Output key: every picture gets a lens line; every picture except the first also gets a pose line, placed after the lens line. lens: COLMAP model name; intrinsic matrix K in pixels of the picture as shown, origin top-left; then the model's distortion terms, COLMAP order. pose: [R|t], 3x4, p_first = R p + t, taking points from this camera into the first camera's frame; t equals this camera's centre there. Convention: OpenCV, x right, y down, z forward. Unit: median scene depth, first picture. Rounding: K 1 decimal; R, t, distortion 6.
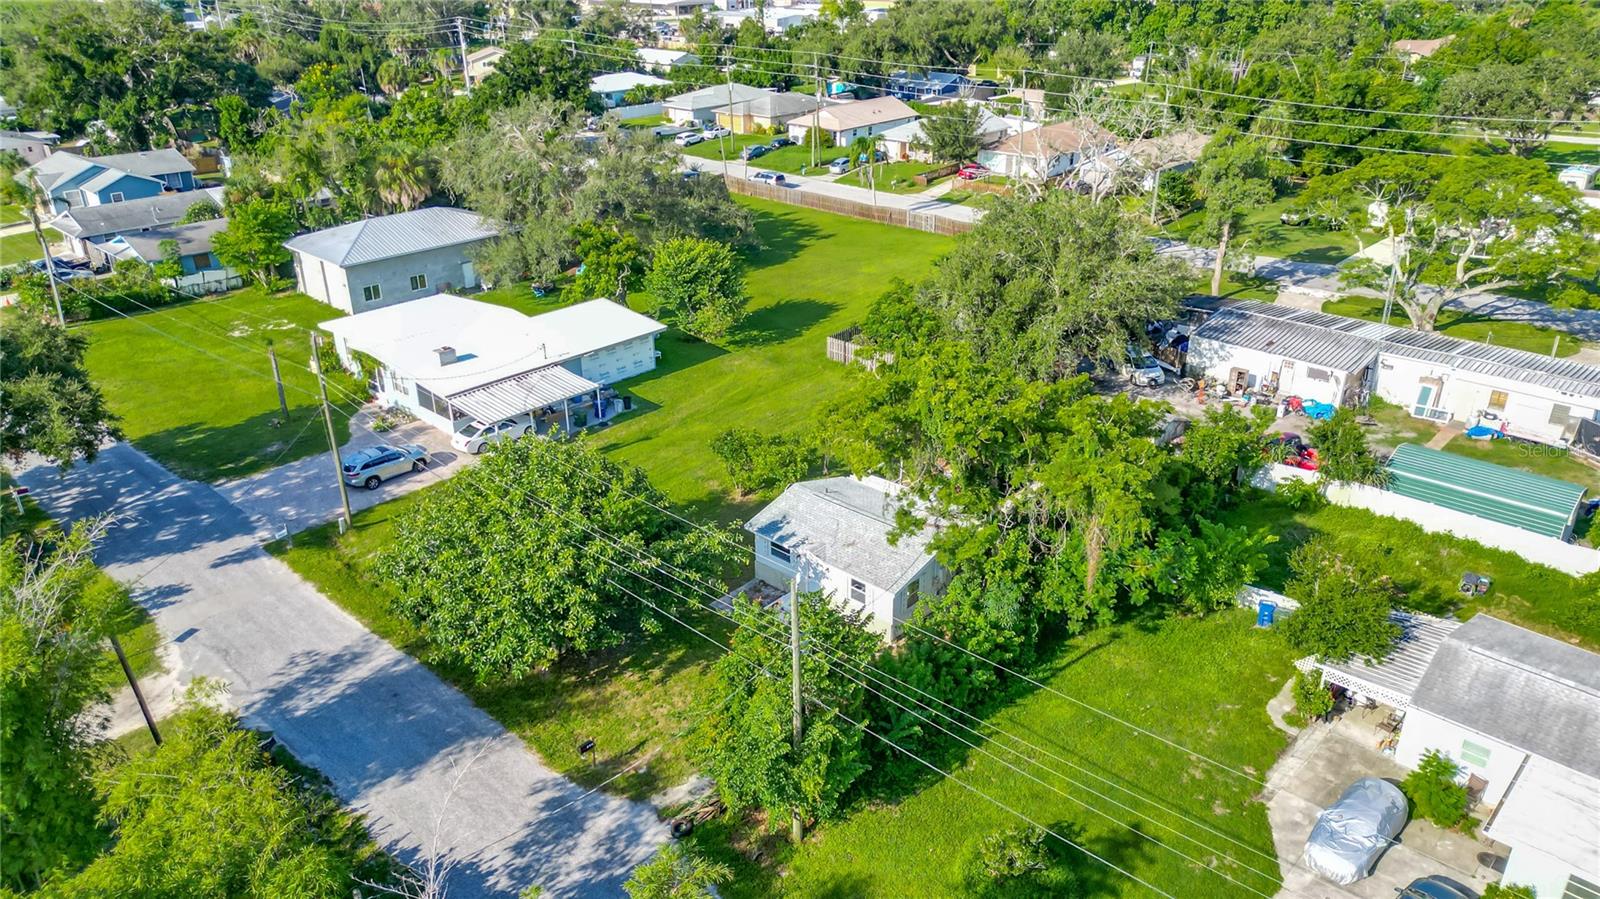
lens RADIAL K [[1149.9, 0, 792.7], [0, 1149.9, 447.4], [0, 0, 1]] dist [0.014798, 0.000764]
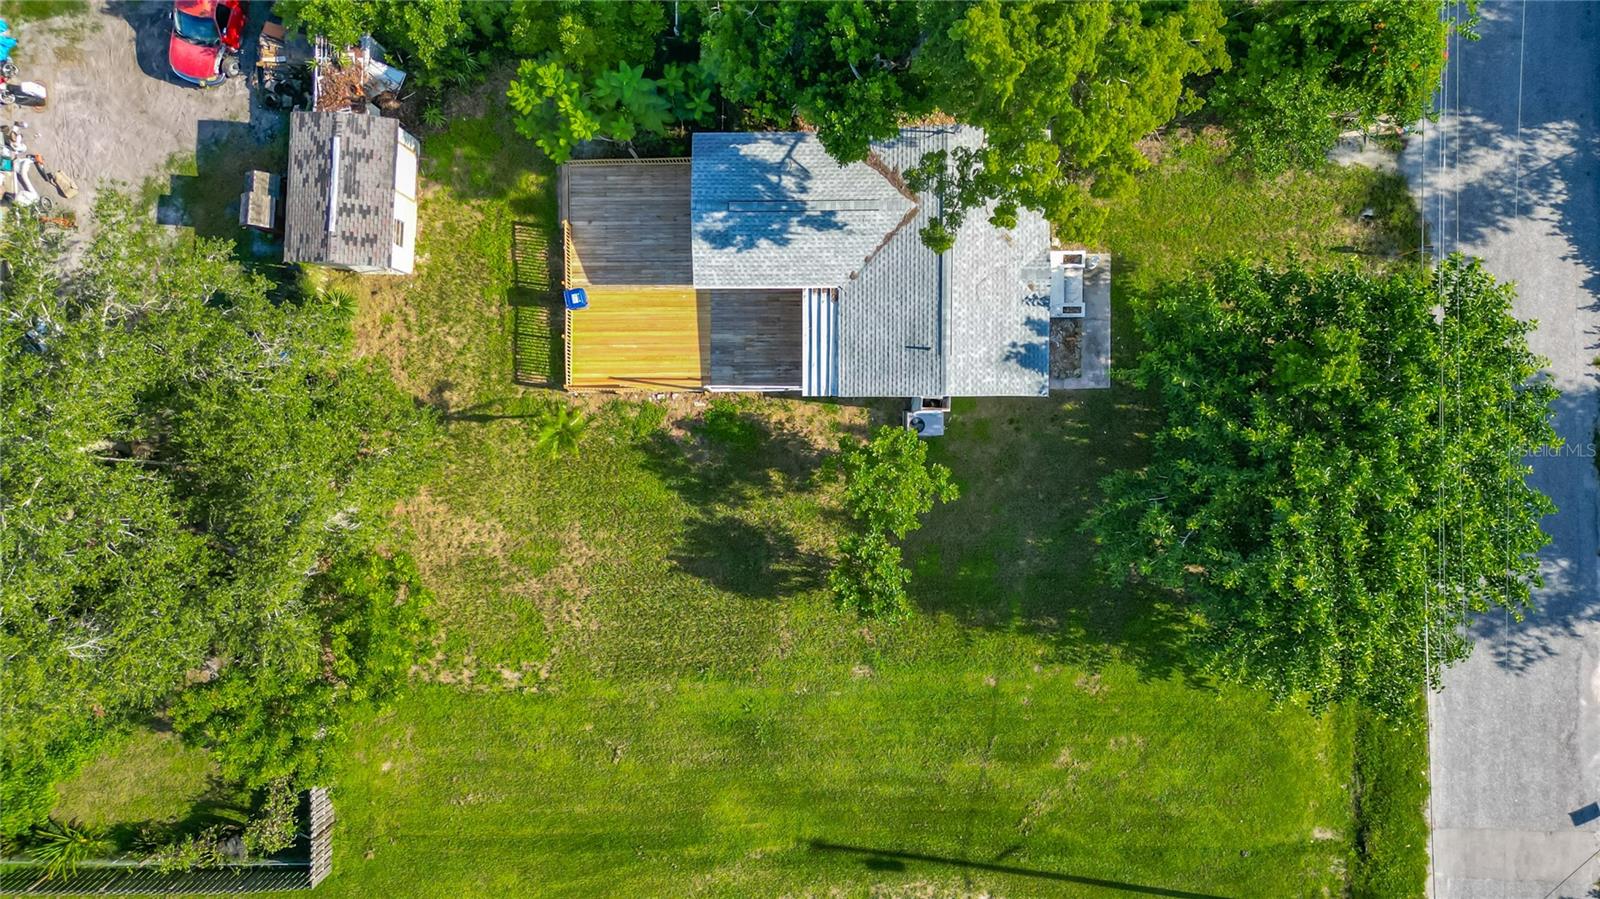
lens RADIAL K [[1138.5, 0, 788.1], [0, 1138.5, 452.1], [0, 0, 1]] dist [0.074068, -0.074640]
pose [[-0.679624, -0.733486, 0.010419, 0.029089], [0.324332, -0.287714, 0.901127, -0.542155], [-0.657966, 0.615807, 0.433430, 0.680286]]
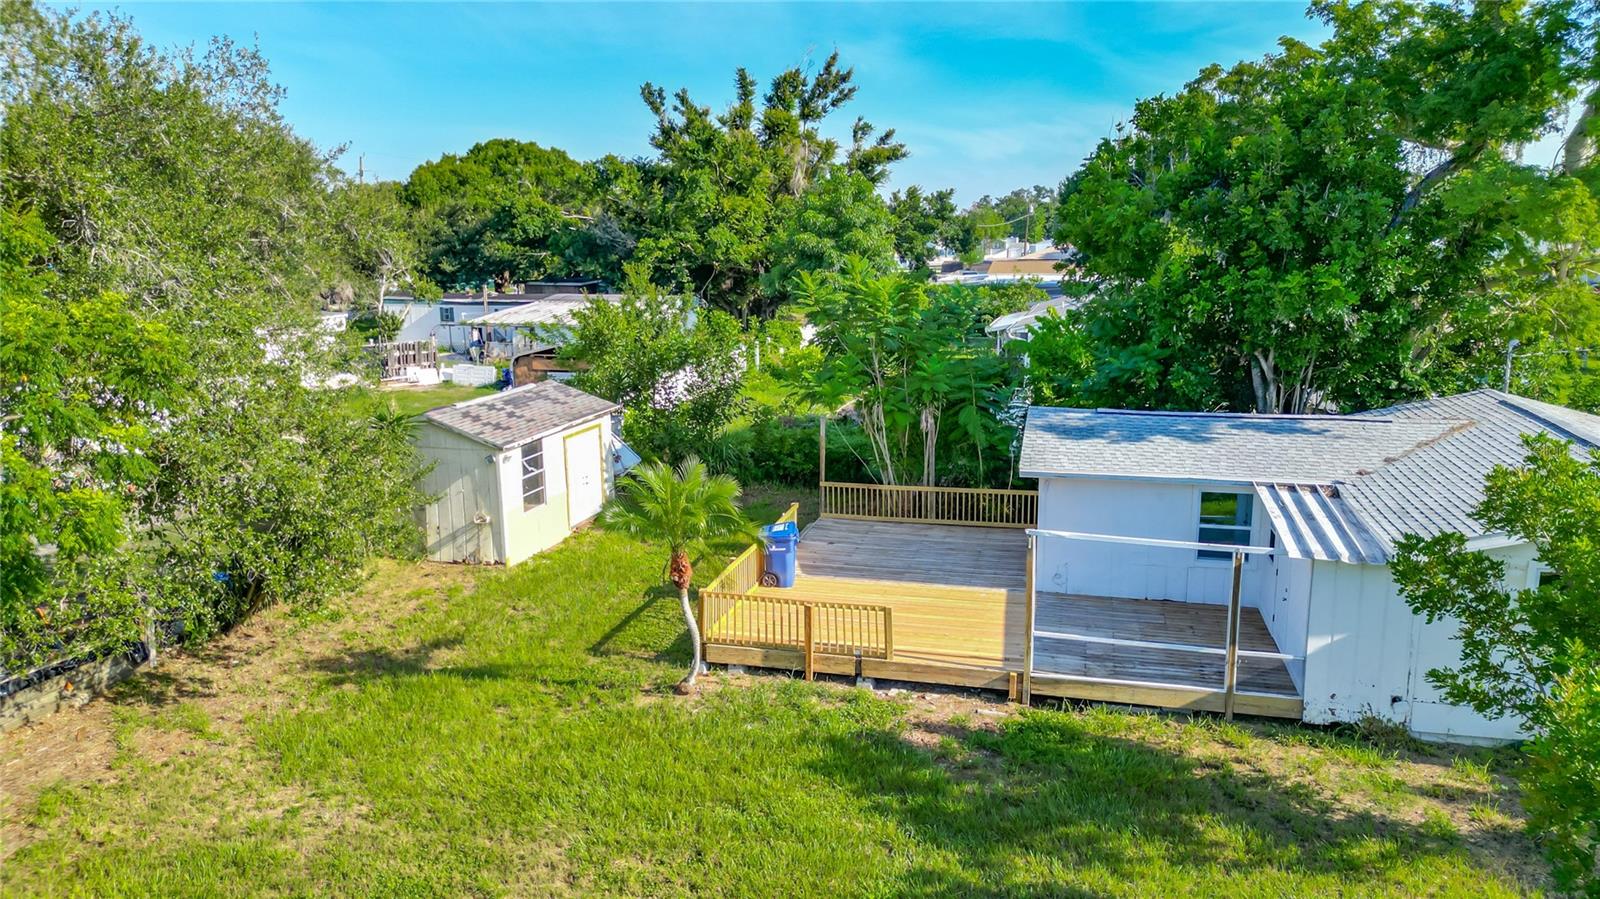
lens RADIAL K [[1111.1, 0, 792.0], [0, 1111.1, 453.4], [0, 0, 1]] dist [0.078982, -0.070117]
pose [[-0.467600, -0.165449, 0.868318, -0.100259], [0.380106, 0.849231, 0.366504, -0.121712], [-0.798041, 0.501430, -0.334213, 1.073090]]
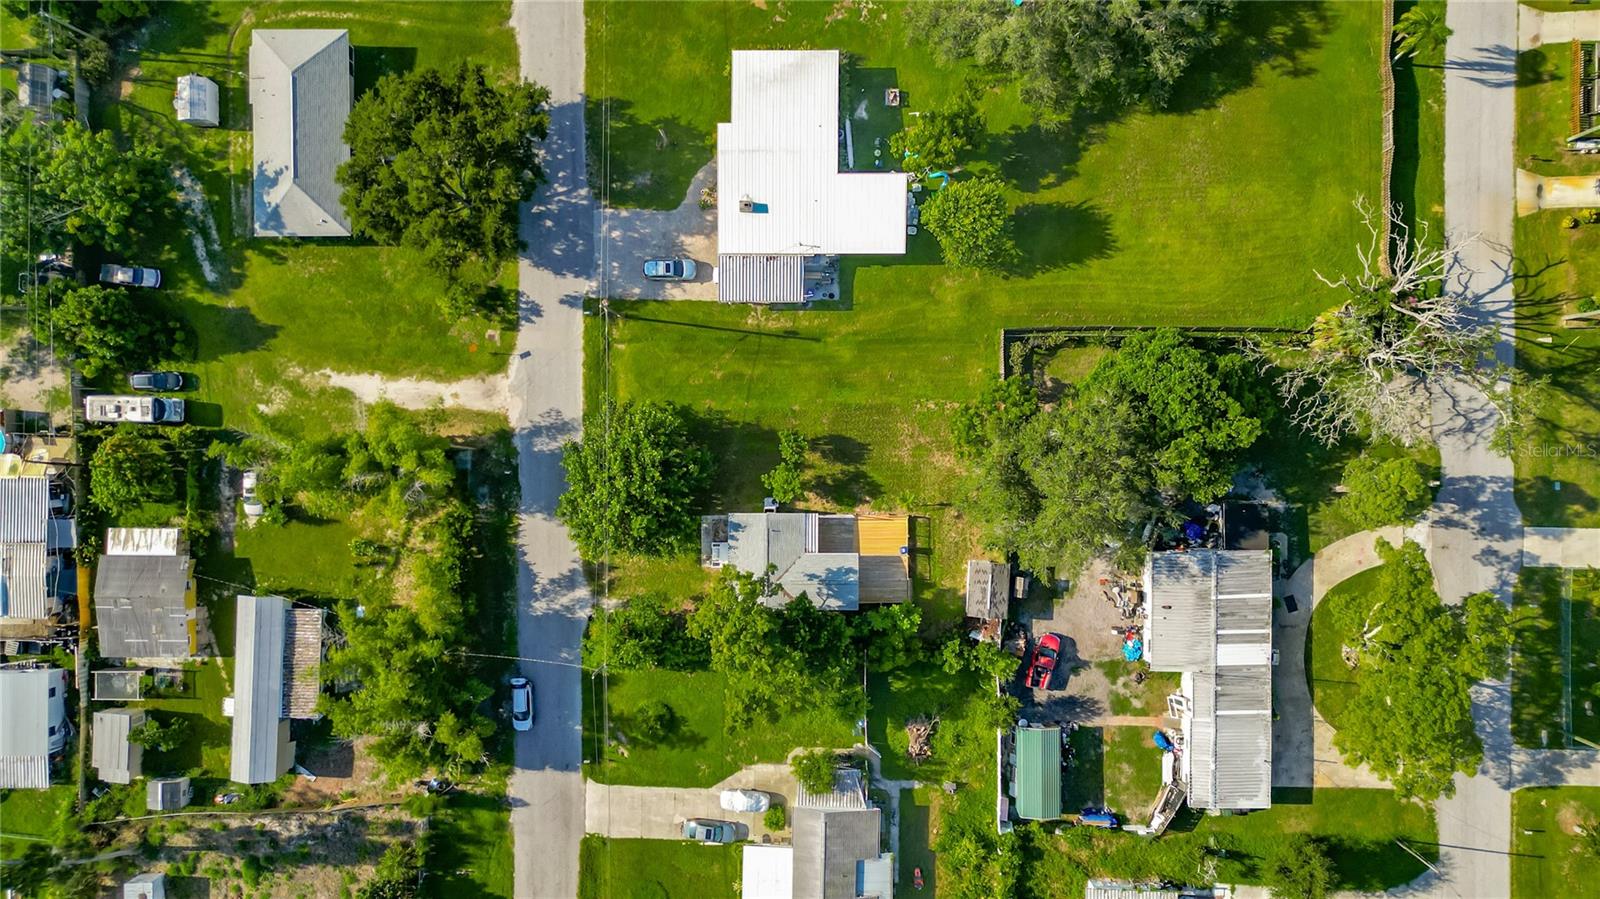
lens RADIAL K [[1138.5, 0, 788.1], [0, 1138.5, 452.1], [0, 0, 1]] dist [0.074068, -0.074640]
pose [[0.678339, 0.734704, -0.008198, -0.029475], [-0.289617, 0.277619, 0.915997, -1.508866], [0.675262, -0.618982, 0.401102, 0.283045]]
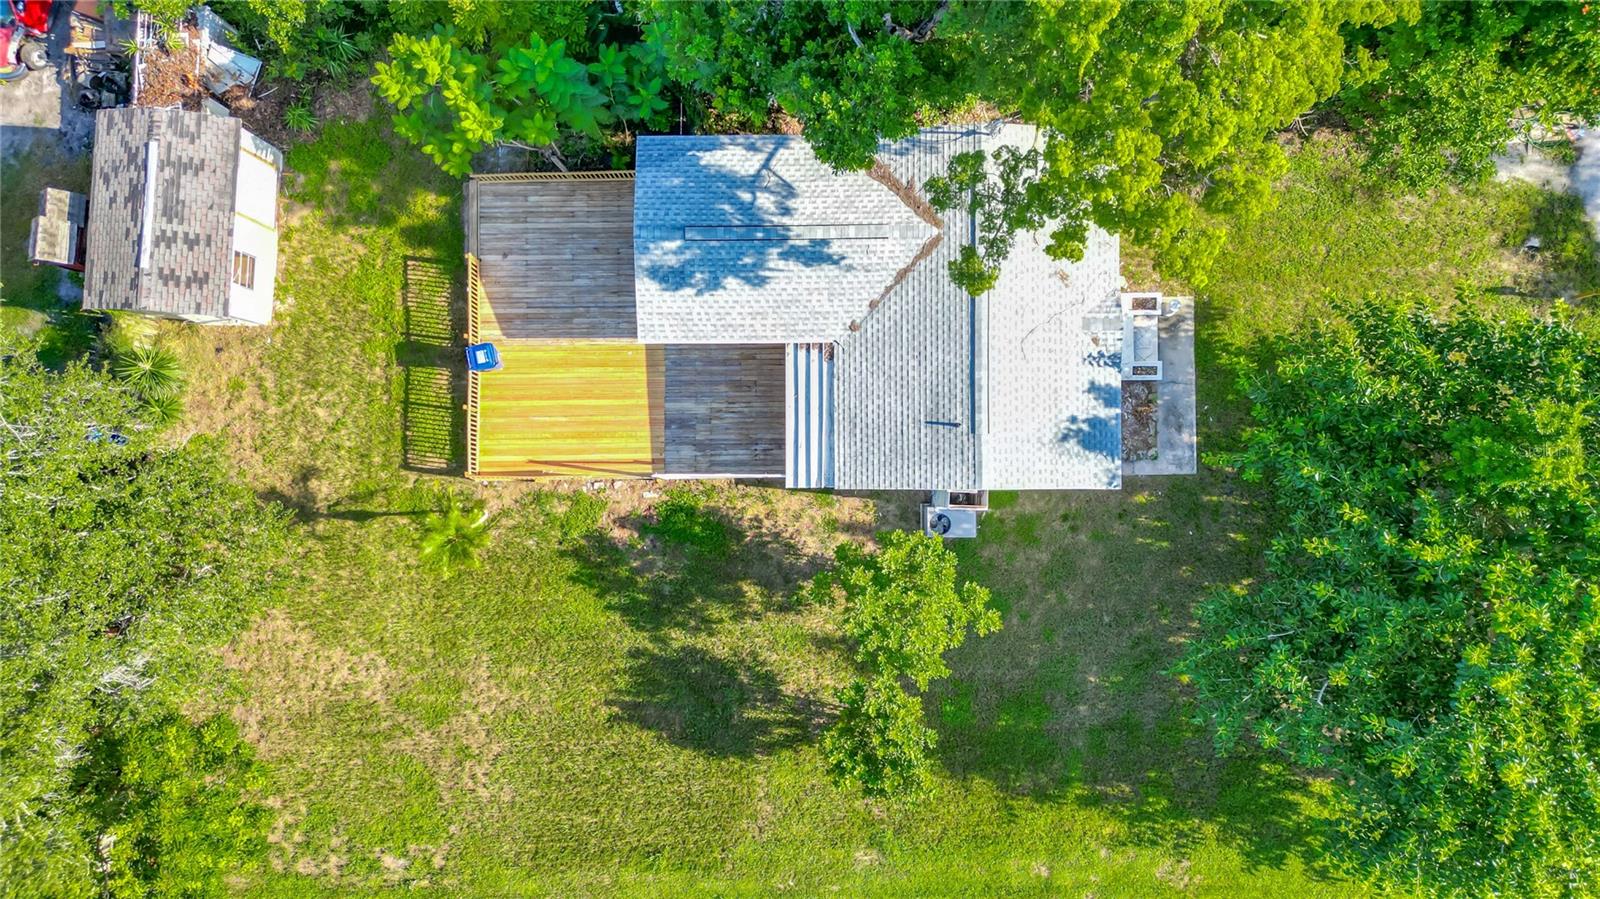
lens RADIAL K [[1138.5, 0, 788.1], [0, 1138.5, 452.1], [0, 0, 1]] dist [0.074068, -0.074640]
pose [[-0.681346, -0.731009, 0.037331, 0.045442], [0.321484, -0.253045, 0.912478, -0.386640], [-0.657583, 0.633715, 0.407419, 0.728506]]
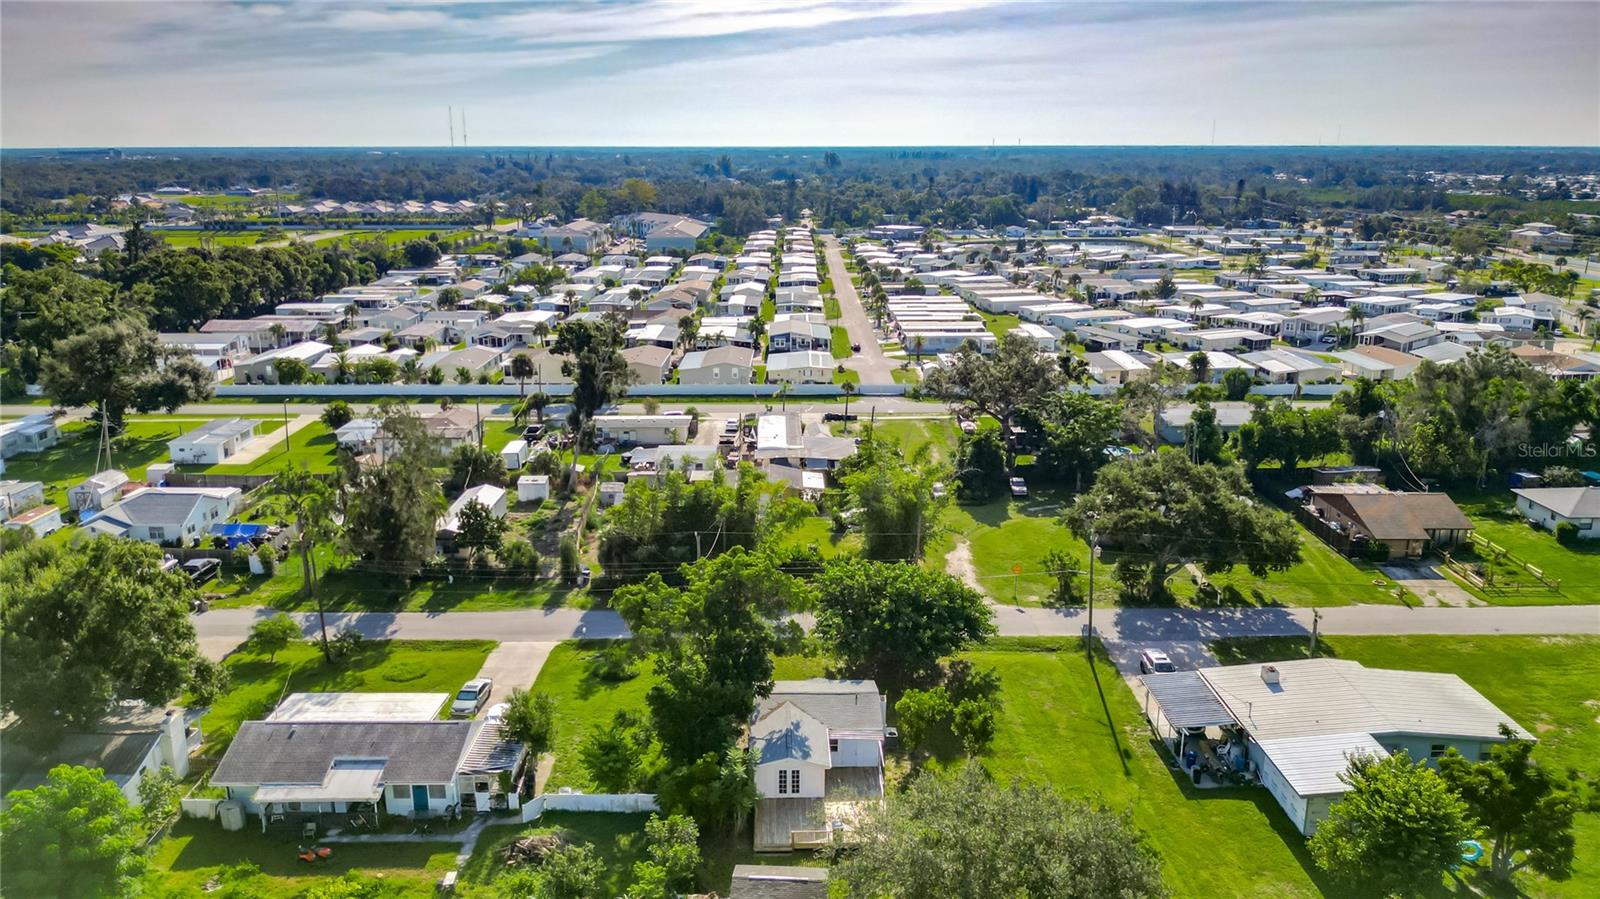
lens RADIAL K [[1149.9, 0, 792.7], [0, 1149.9, 447.4], [0, 0, 1]] dist [0.014798, 0.000764]
pose [[-0.722394, 0.182252, -0.667032, 0.863323], [-0.282888, 0.802331, 0.525585, -0.822062], [0.630969, 0.568375, -0.528042, 1.319165]]
